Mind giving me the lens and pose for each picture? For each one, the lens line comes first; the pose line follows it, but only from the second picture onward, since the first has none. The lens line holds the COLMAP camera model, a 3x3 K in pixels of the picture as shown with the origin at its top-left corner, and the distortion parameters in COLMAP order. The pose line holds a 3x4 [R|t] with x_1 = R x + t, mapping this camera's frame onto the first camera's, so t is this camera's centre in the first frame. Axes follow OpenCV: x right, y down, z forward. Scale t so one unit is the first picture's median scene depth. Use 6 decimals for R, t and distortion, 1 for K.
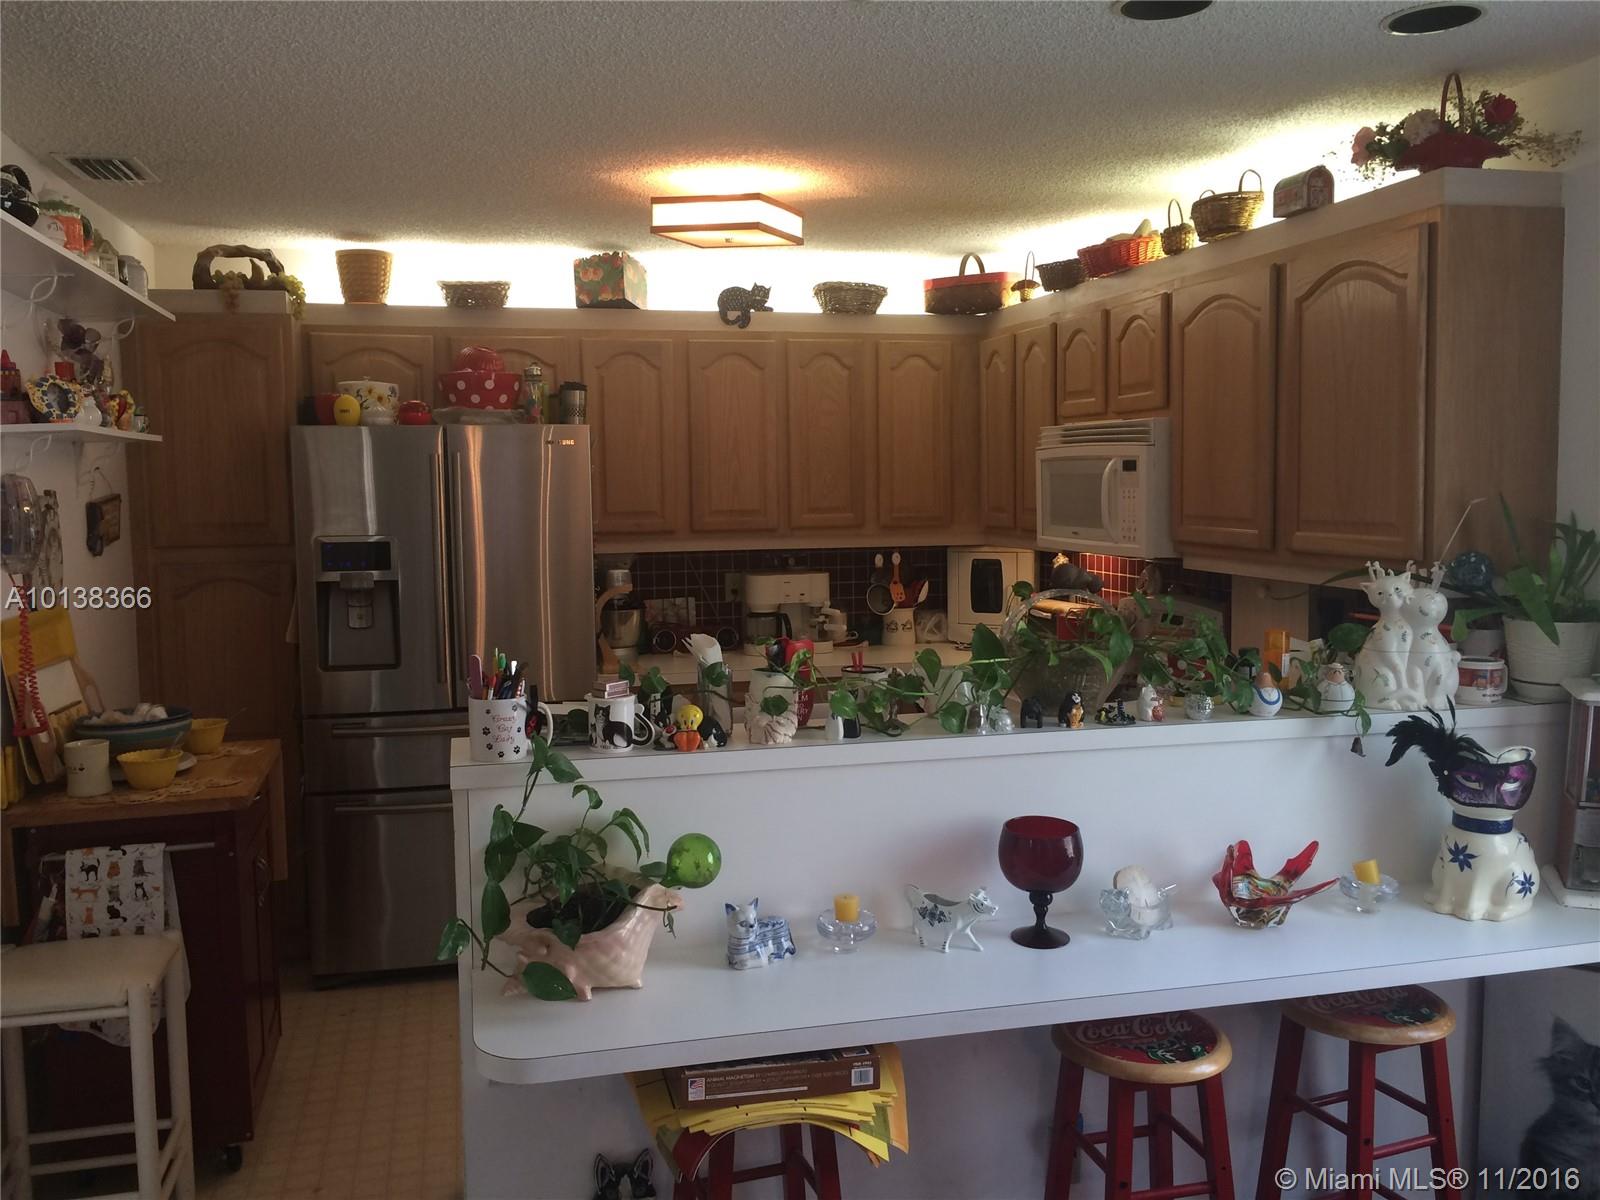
lens RADIAL K [[1368.0, 0, 800.2], [0, 1368.0, 596.2], [0, 0, 1]] dist [0.075744, -0.107408]
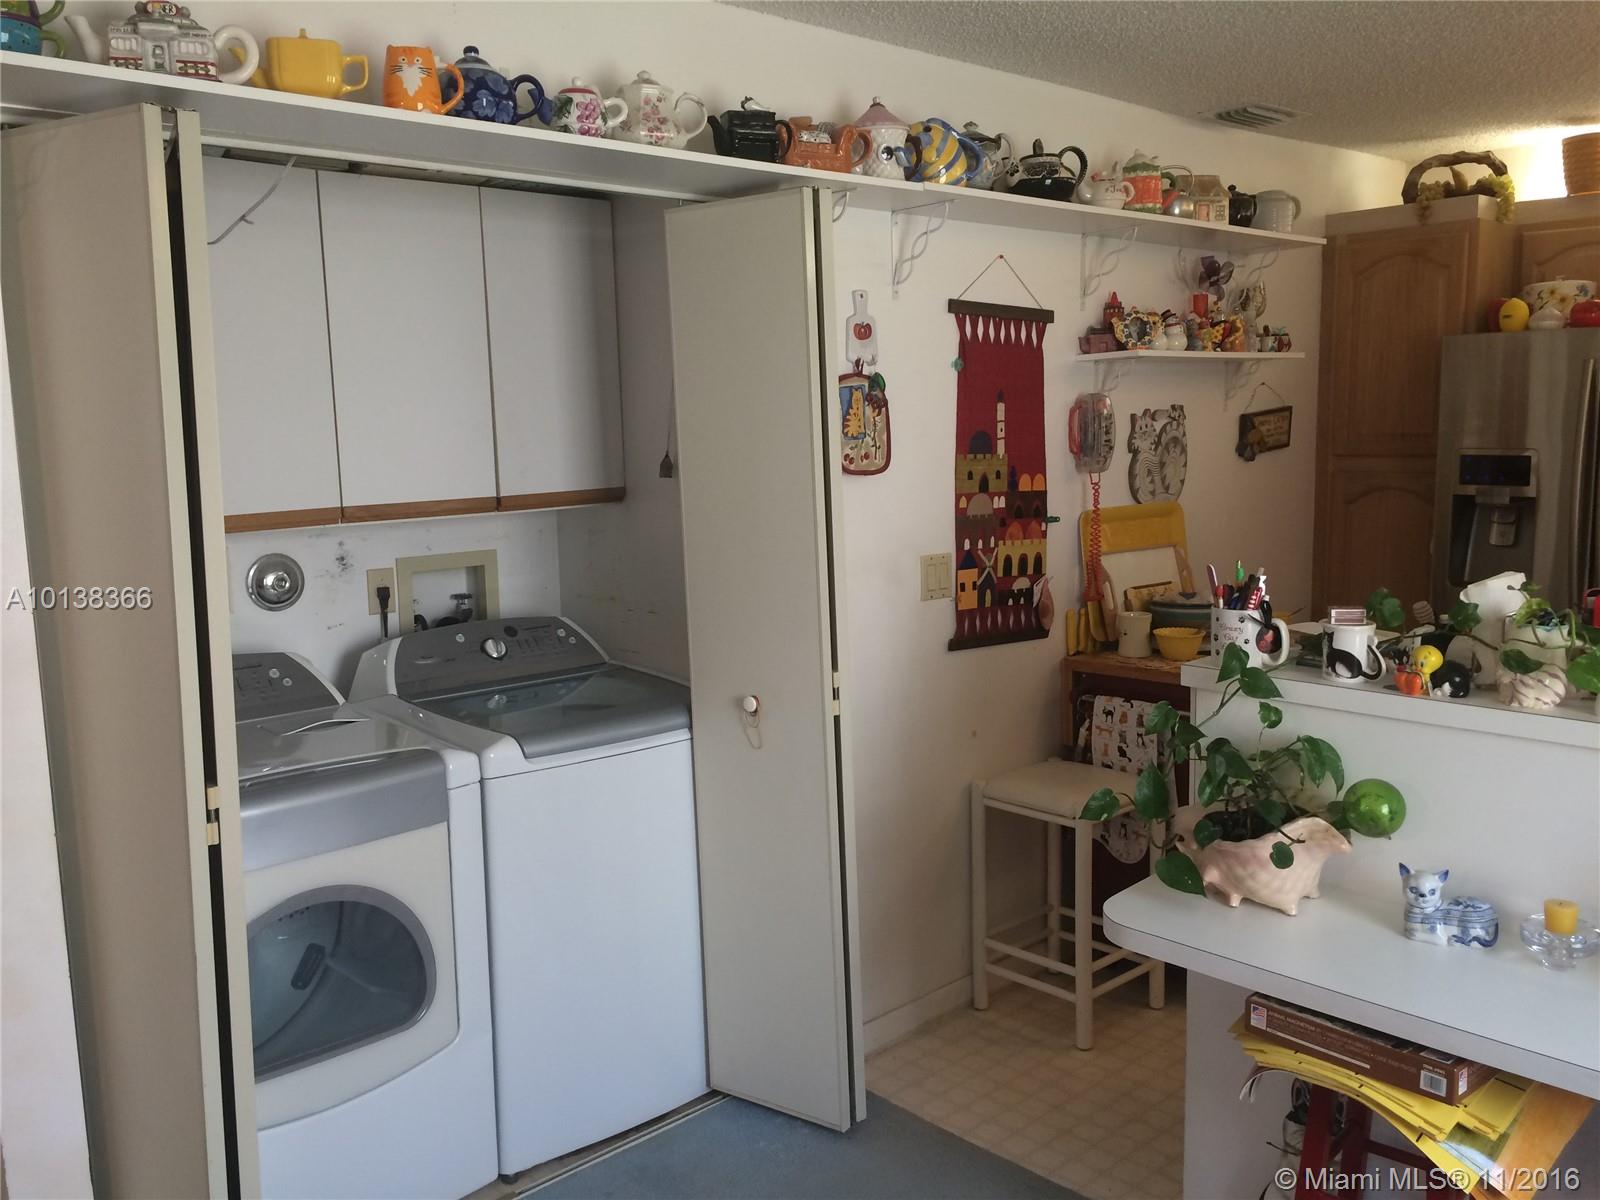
lens RADIAL K [[1368.0, 0, 800.2], [0, 1368.0, 596.2], [0, 0, 1]] dist [0.075744, -0.107408]
pose [[0.488559, 0.120103, -0.864225, 0.284458], [-0.060601, 0.992760, 0.103707, -0.012764], [0.870424, 0.001706, 0.492301, 0.107561]]
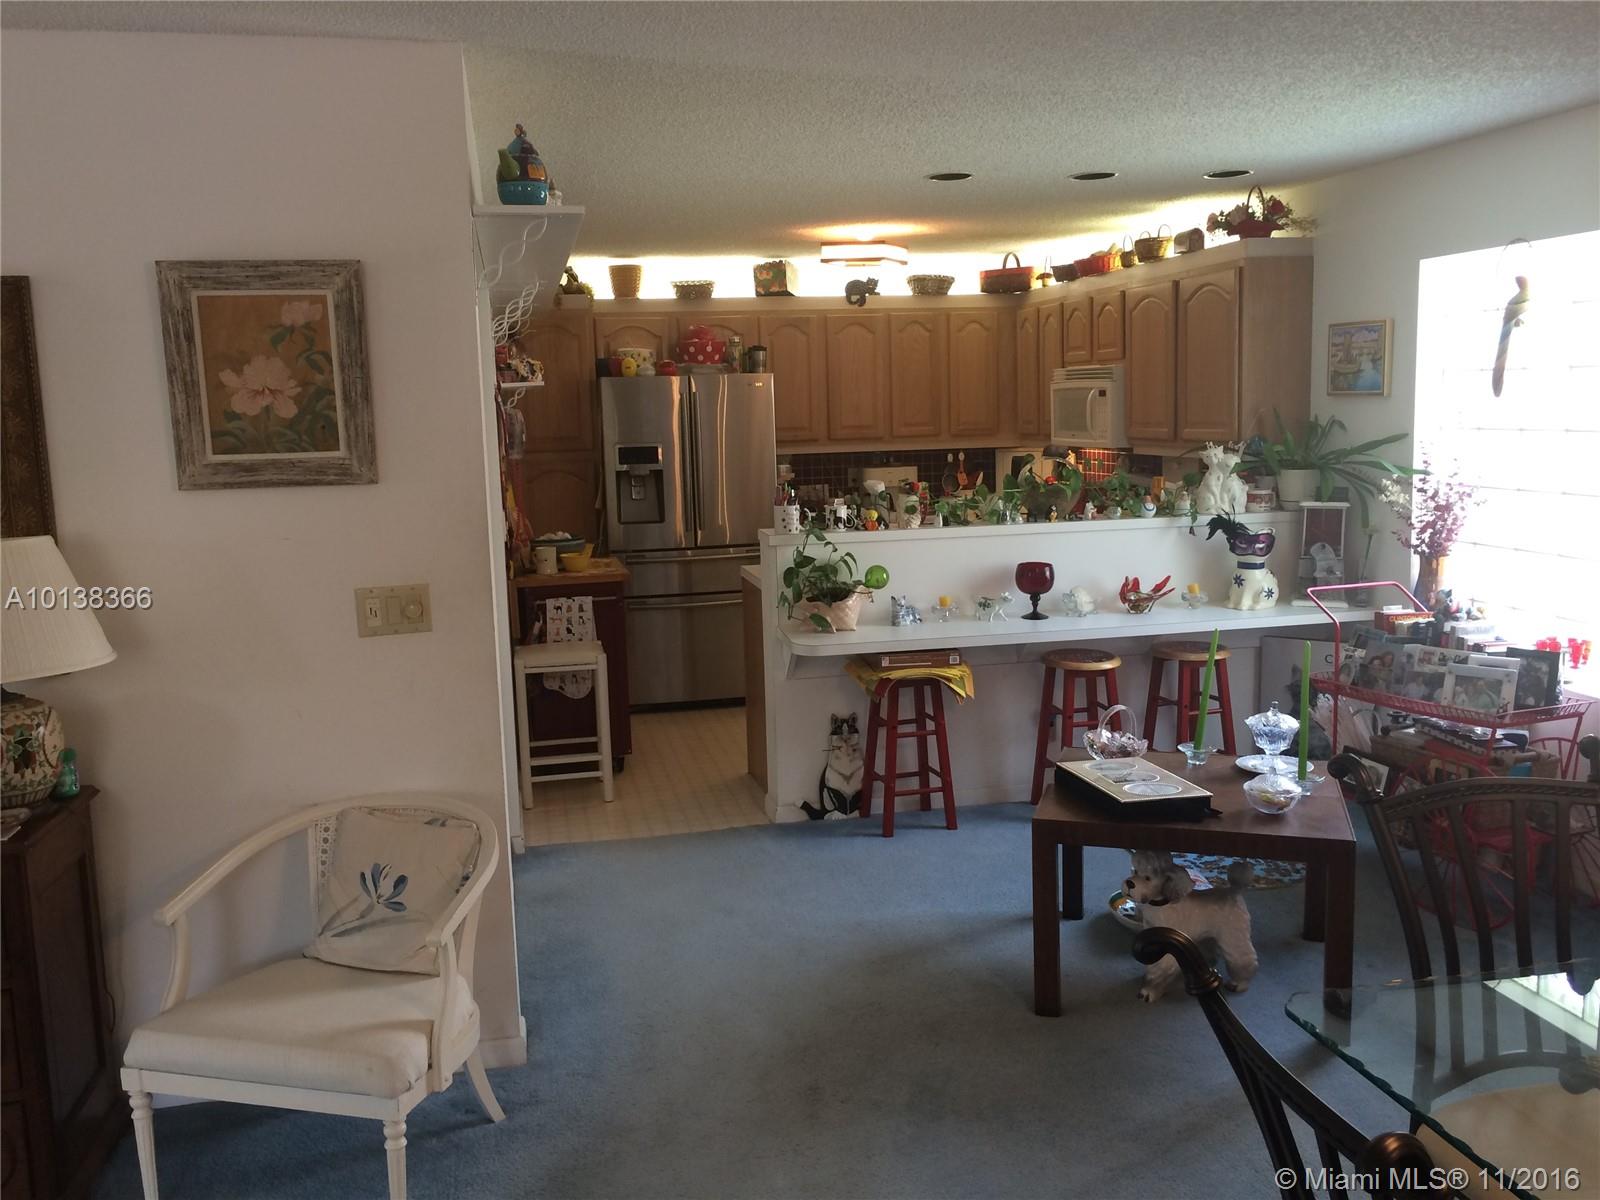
lens RADIAL K [[1368.0, 0, 800.2], [0, 1368.0, 596.2], [0, 0, 1]] dist [0.075744, -0.107408]
pose [[0.999126, -0.009783, -0.040649, -0.060484], [0.011912, 0.998552, 0.052463, 0.056914], [0.040077, -0.052902, 0.997795, -0.665781]]
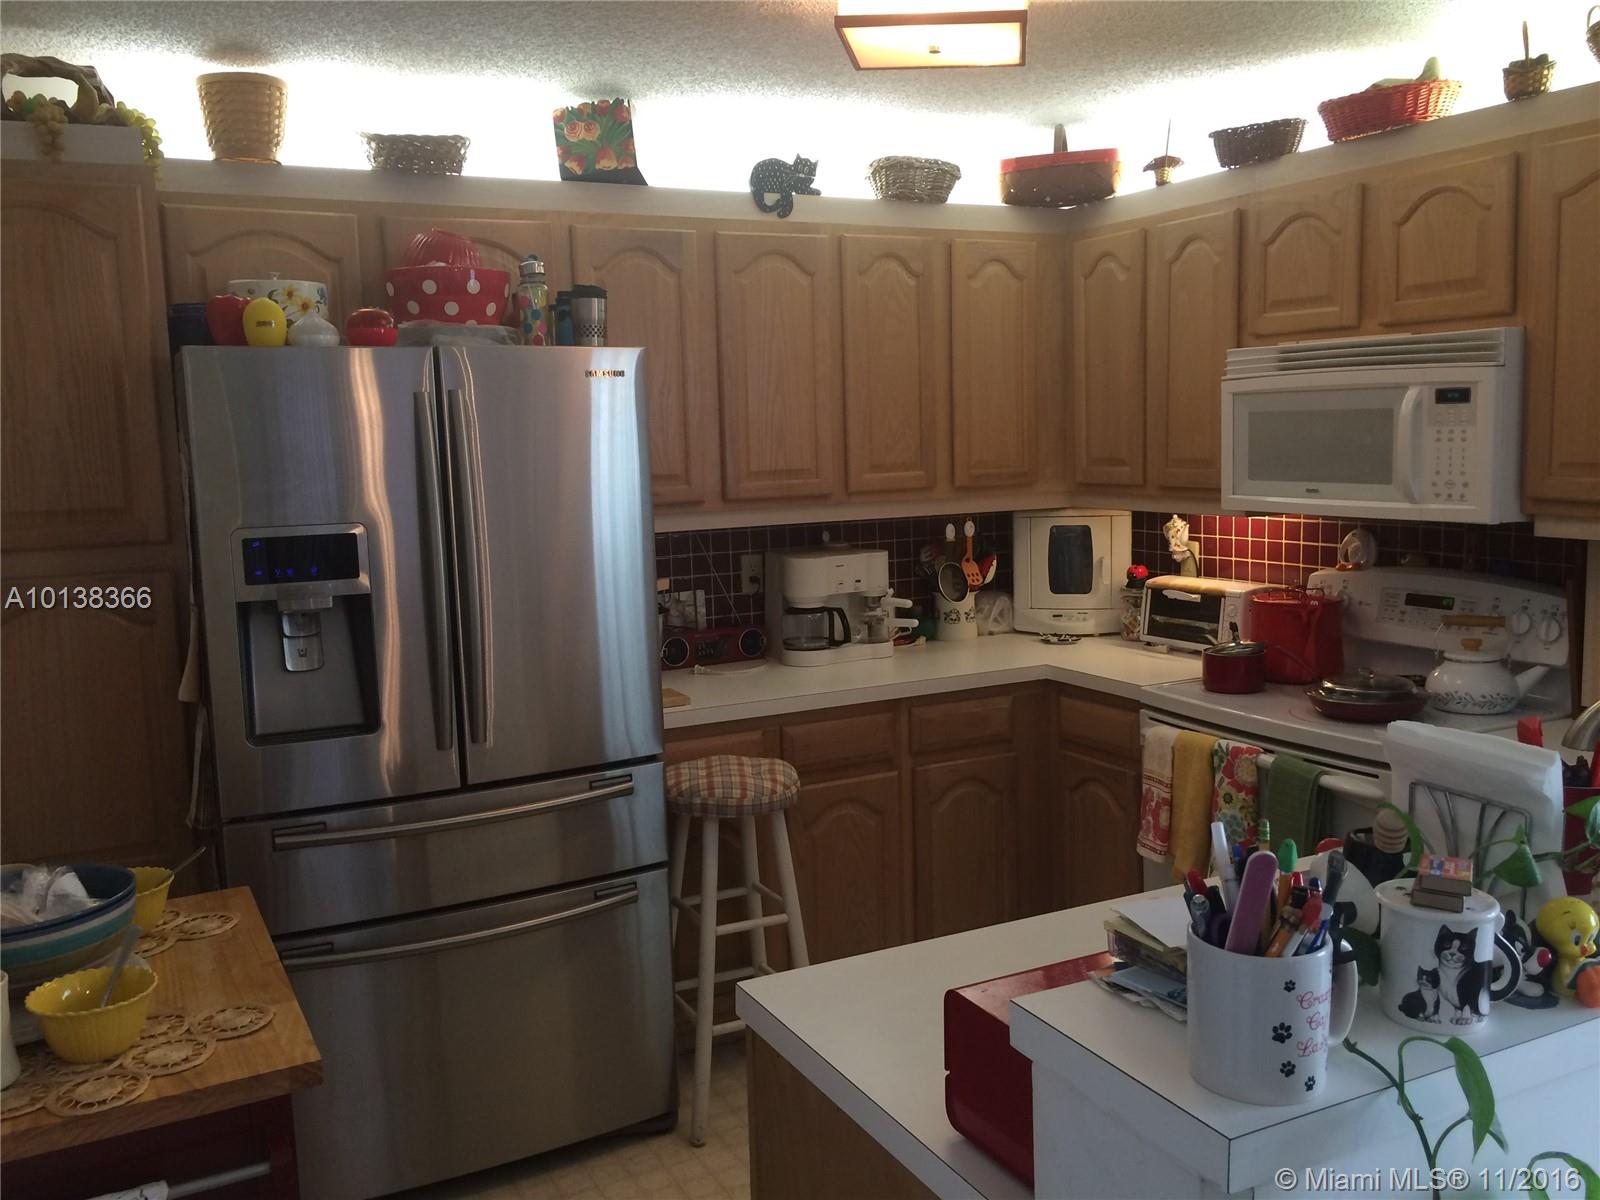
lens RADIAL K [[1368.0, 0, 800.2], [0, 1368.0, 596.2], [0, 0, 1]] dist [0.075744, -0.107408]
pose [[0.973615, -0.042846, 0.224140, -0.244511], [0.035324, 0.998673, 0.037465, -0.027507], [-0.225448, -0.028559, 0.973837, 0.344078]]
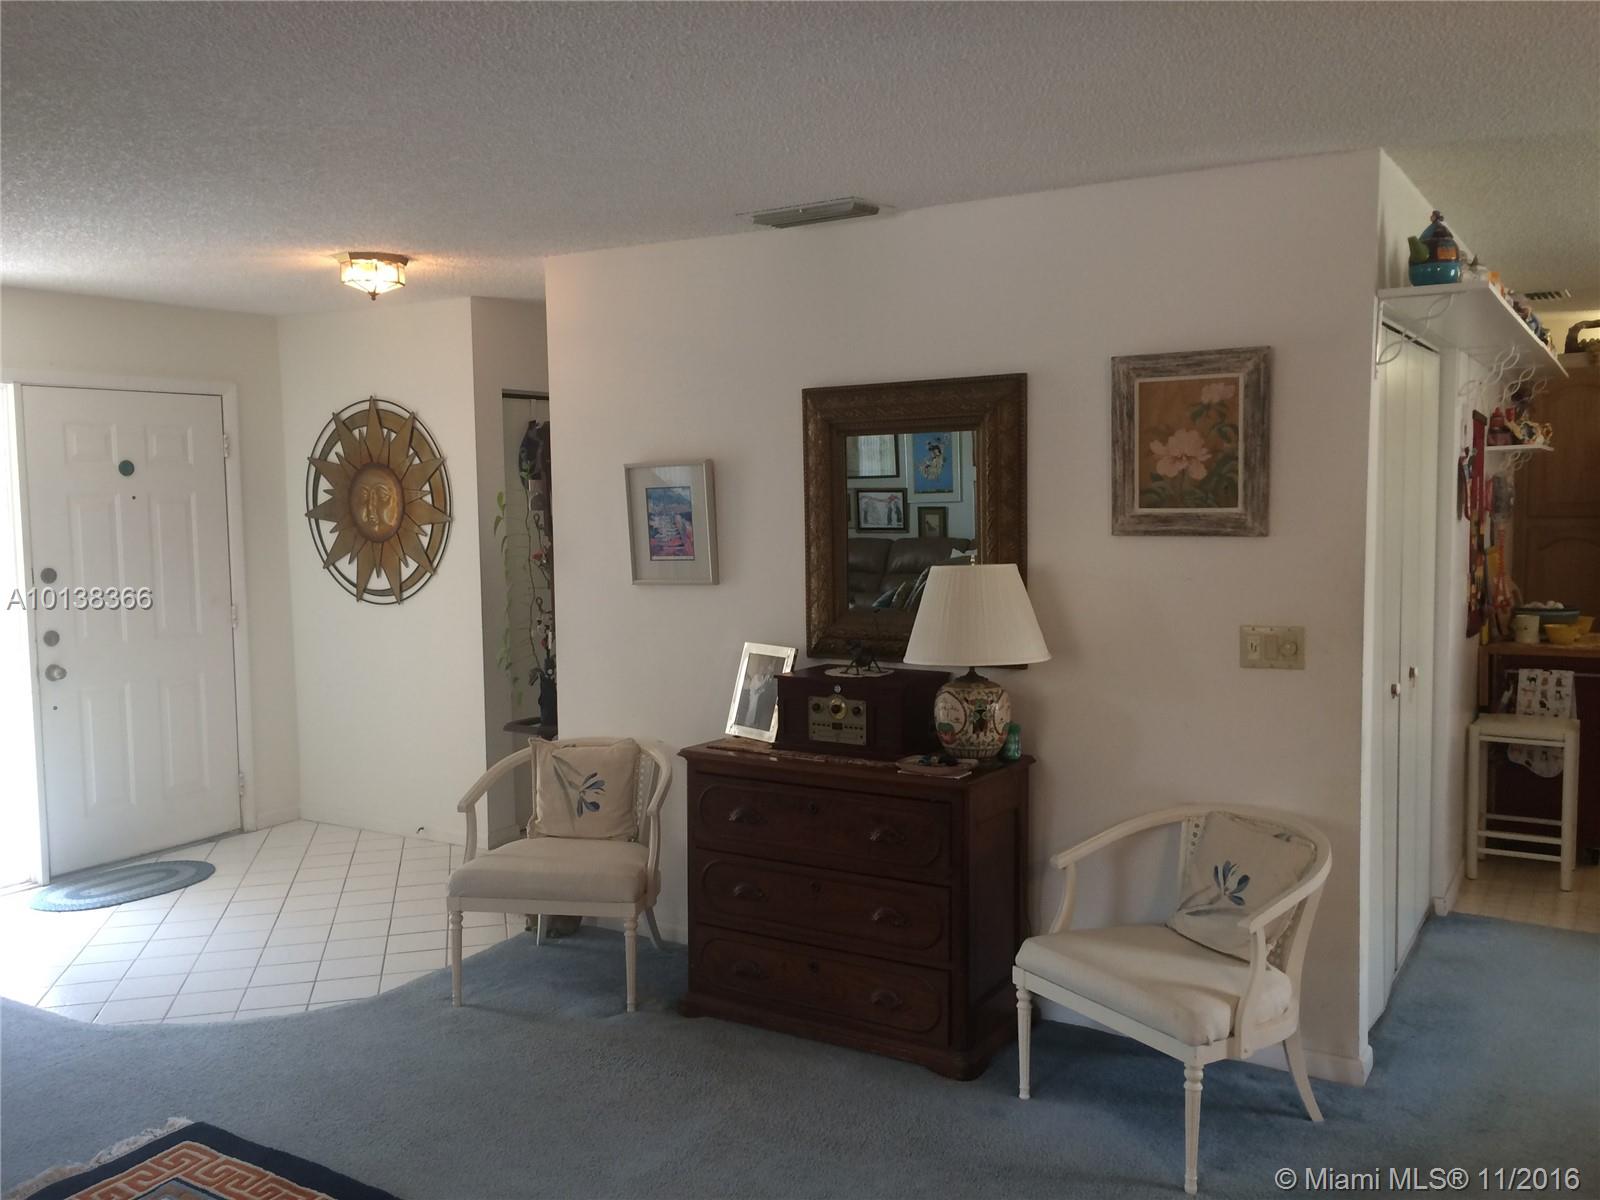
lens RADIAL K [[1368.0, 0, 800.2], [0, 1368.0, 596.2], [0, 0, 1]] dist [0.075744, -0.107408]
pose [[0.699747, 0.062013, -0.711694, 0.091909], [-0.059589, 0.997820, 0.028357, 0.062565], [0.711901, 0.022566, 0.701917, -0.740127]]
